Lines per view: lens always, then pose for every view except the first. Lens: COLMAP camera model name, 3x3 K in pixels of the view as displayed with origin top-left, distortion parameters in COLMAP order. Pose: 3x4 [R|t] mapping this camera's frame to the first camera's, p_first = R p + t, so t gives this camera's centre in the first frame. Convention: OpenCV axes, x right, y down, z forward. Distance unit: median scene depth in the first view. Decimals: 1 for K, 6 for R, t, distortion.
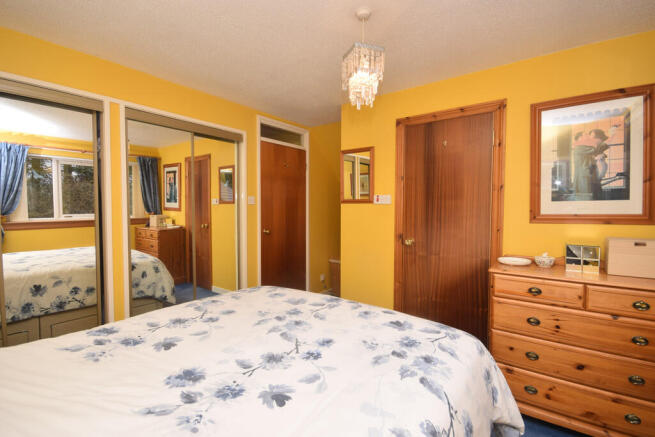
lens RADIAL K [[295.6, 0, 324.5], [0, 295.6, 220.0], [0, 0, 1]] dist [0.001984, 0.000014]
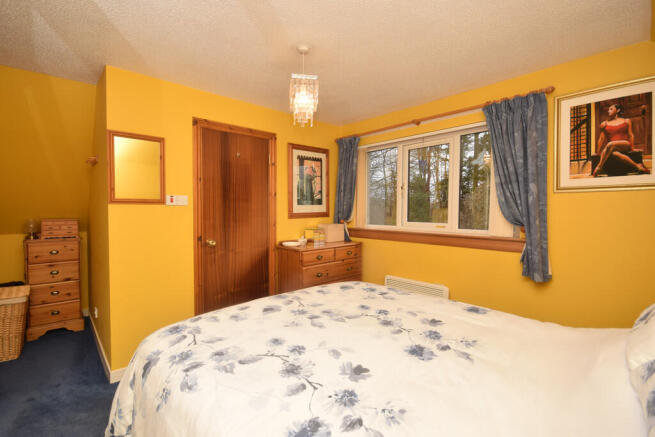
lens RADIAL K [[295.6, 0, 323.3], [0, 295.6, 212.6], [0, 0, 1]] dist [0.001984, 0.000014]
pose [[0.185466, -0.011433, 0.982584, -0.922066], [0.049845, 0.998754, 0.002213, -0.019096], [-0.981386, 0.048567, 0.185804, 0.624014]]
